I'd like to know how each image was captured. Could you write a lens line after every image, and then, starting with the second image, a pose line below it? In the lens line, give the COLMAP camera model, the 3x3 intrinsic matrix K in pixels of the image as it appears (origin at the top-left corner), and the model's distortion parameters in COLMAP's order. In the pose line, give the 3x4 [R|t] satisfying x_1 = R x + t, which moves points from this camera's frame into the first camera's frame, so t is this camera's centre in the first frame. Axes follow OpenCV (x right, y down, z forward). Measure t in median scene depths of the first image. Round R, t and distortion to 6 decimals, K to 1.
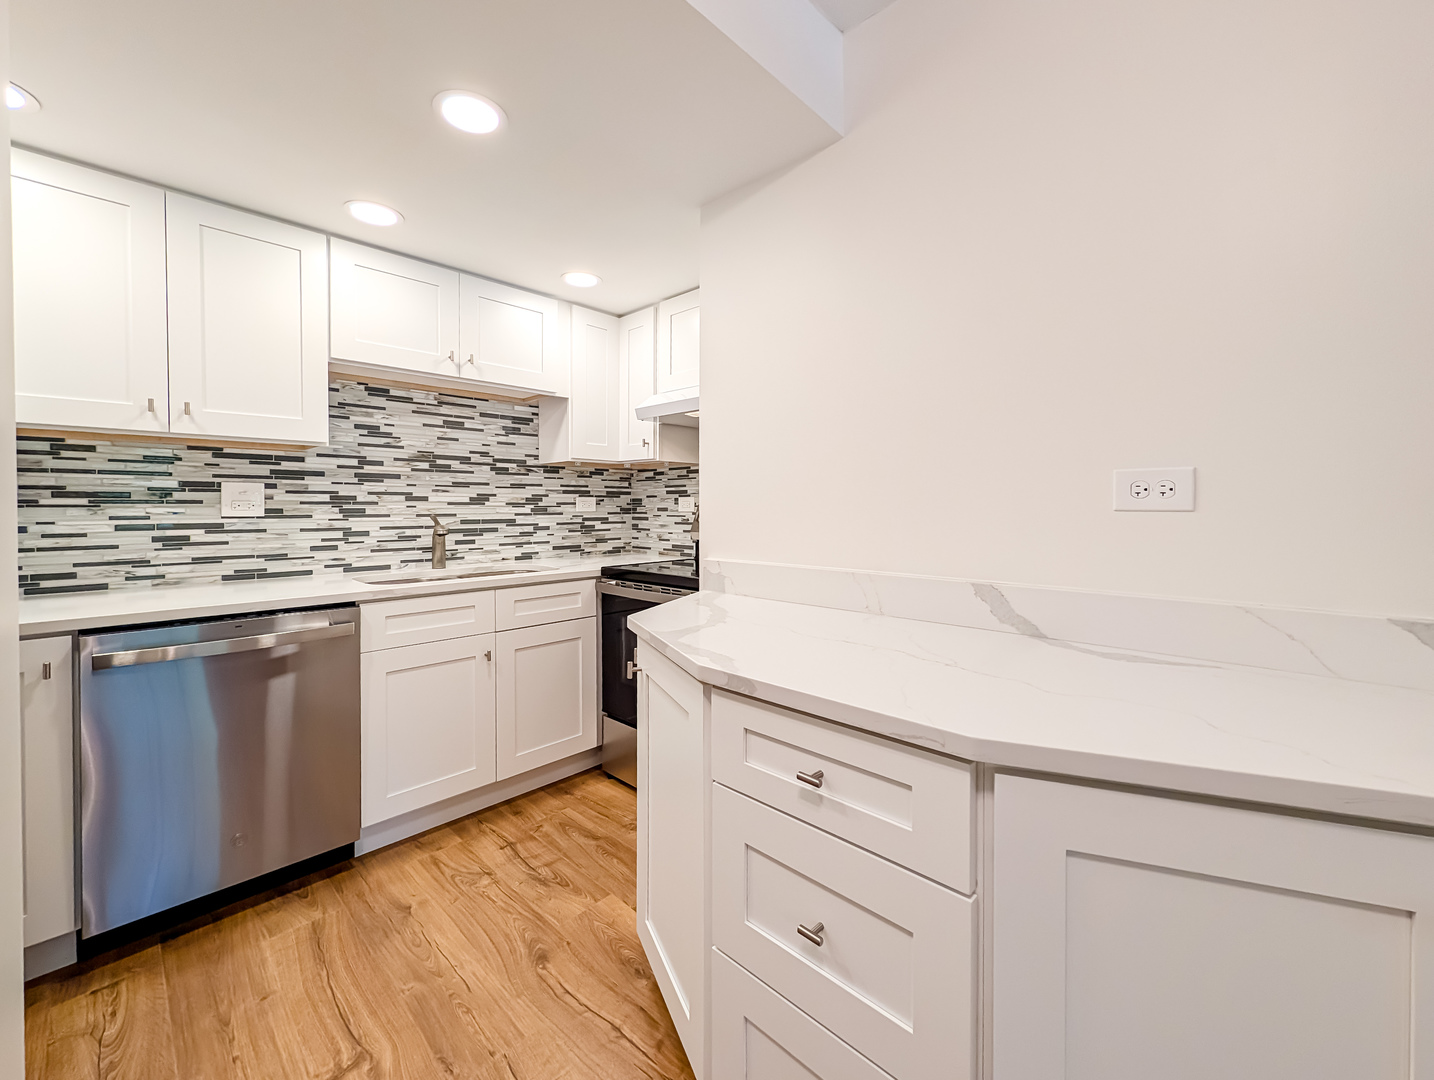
lens RADIAL K [[553.5, 0, 652.2], [0, 553.5, 512.7], [0, 0, 1]] dist [-0.001433, 0.000641]
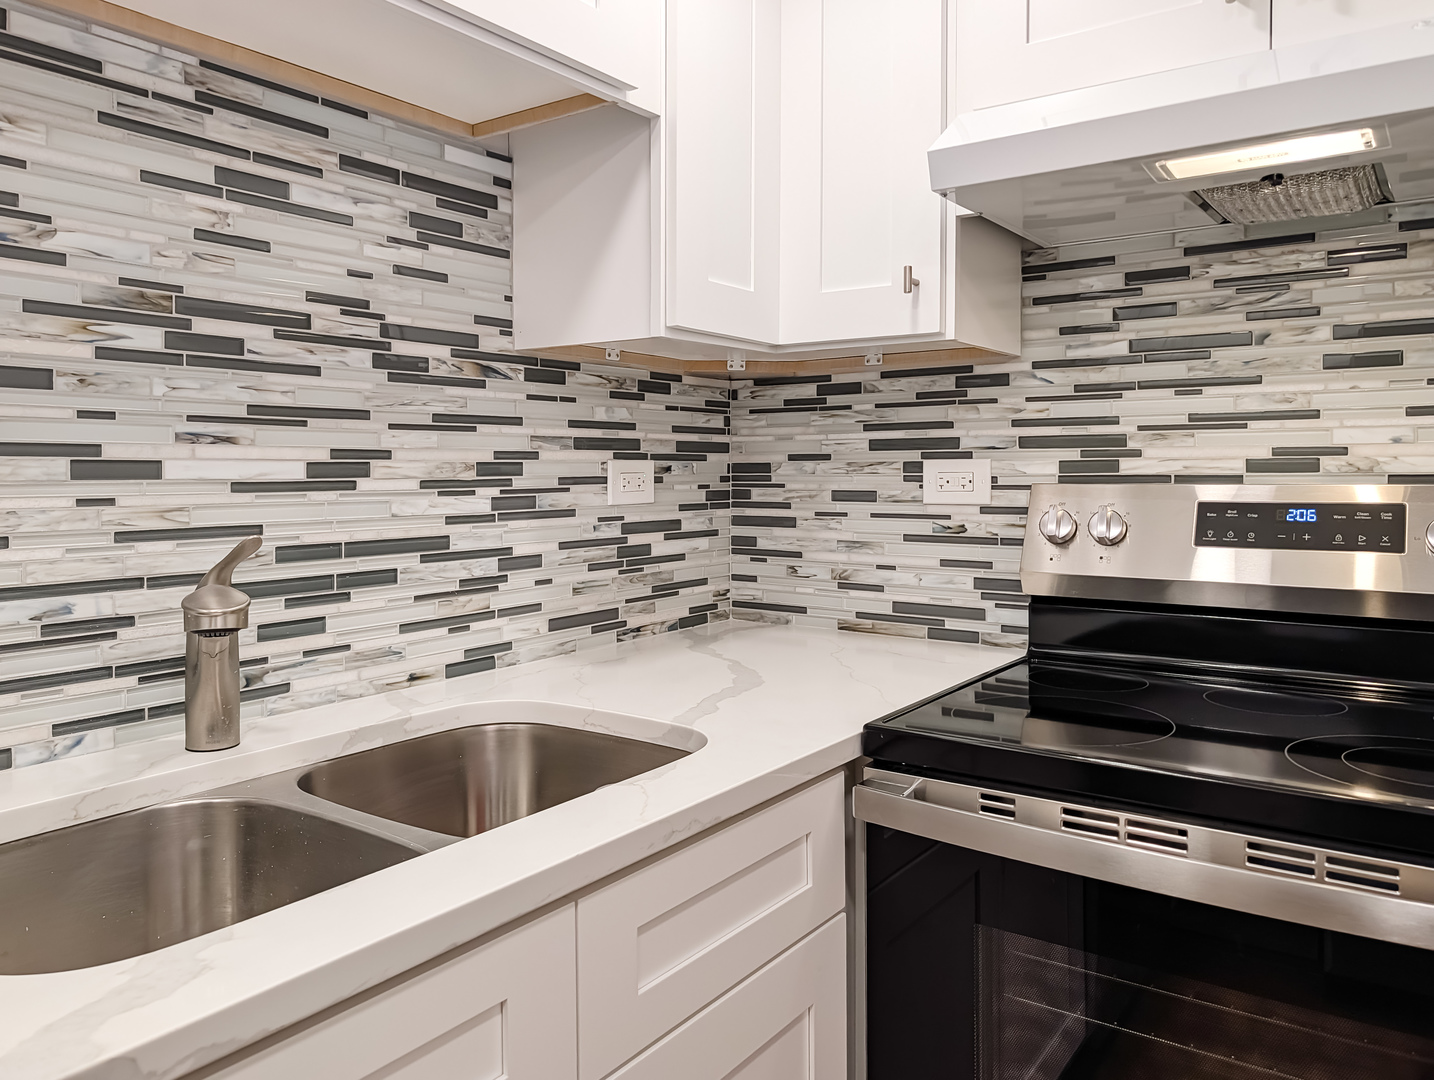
lens RADIAL K [[1036.3, 0, 619.4], [0, 1036.3, 483.2], [0, 0, 1]] dist [-0.011564, -0.014609]
pose [[0.989094, -0.003414, 0.147244, -0.270199], [0.003173, 0.999993, 0.001872, -0.019255], [-0.147249, -0.001384, 0.989098, 0.507088]]
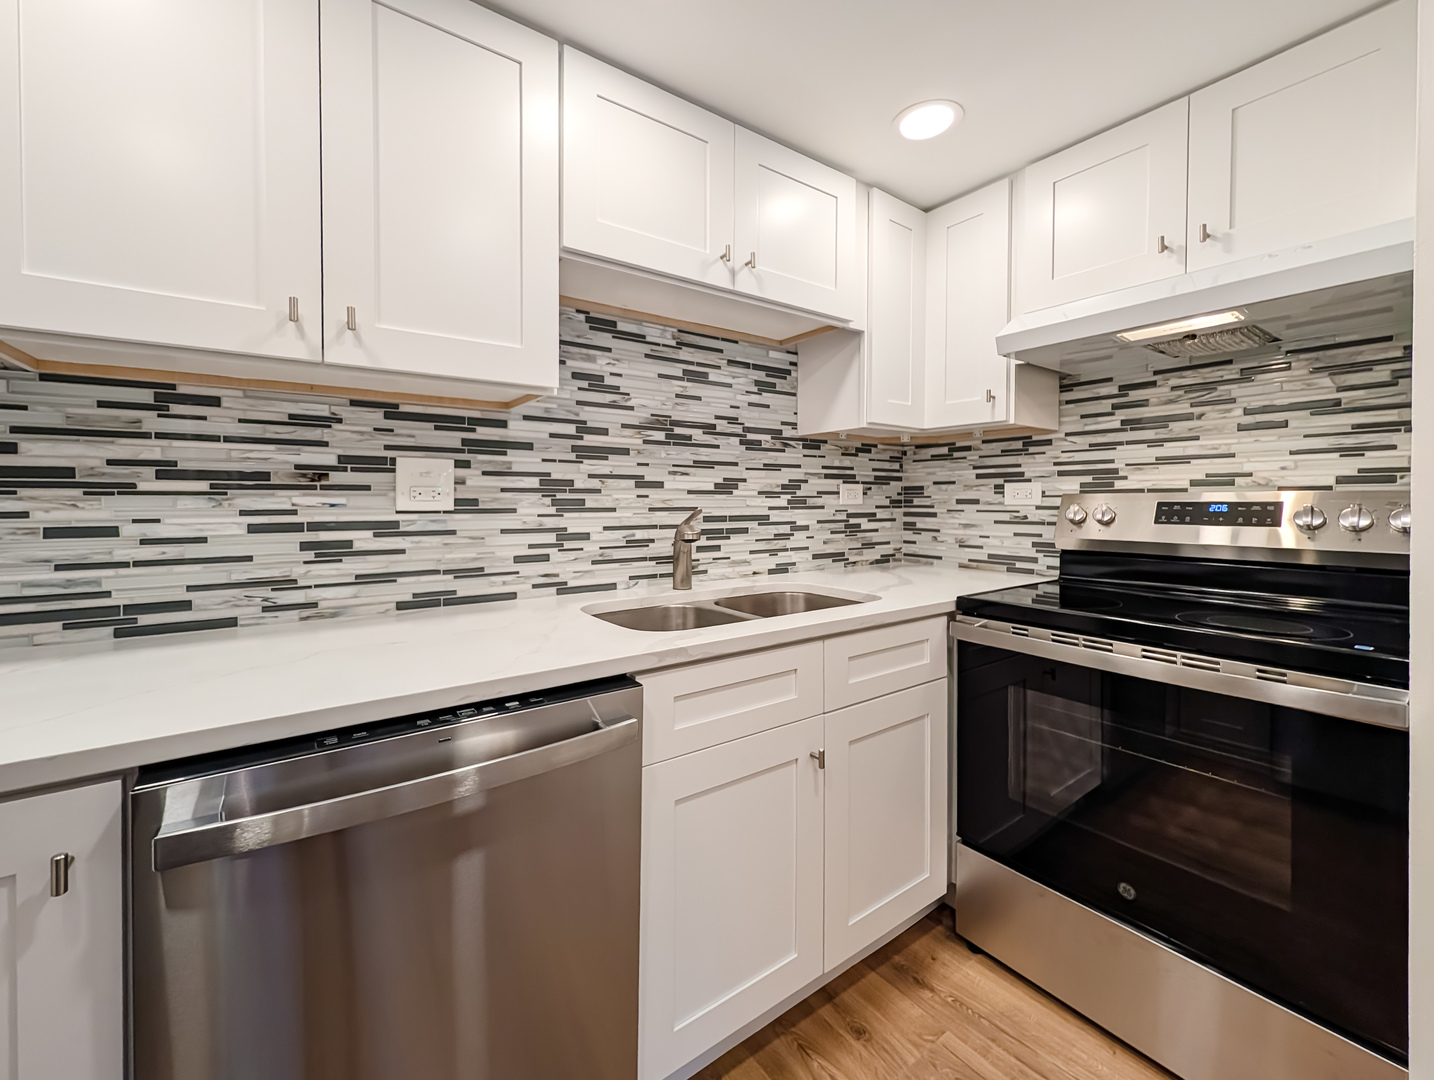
lens RADIAL K [[553.5, 0, 668.1], [0, 553.5, 503.5], [0, 0, 1]] dist [-0.001433, 0.000641]
pose [[0.985388, 0.003042, -0.170297, -0.287865], [-0.003560, 0.999990, -0.002737, -0.000519], [0.170287, 0.003303, 0.985389, 0.337695]]
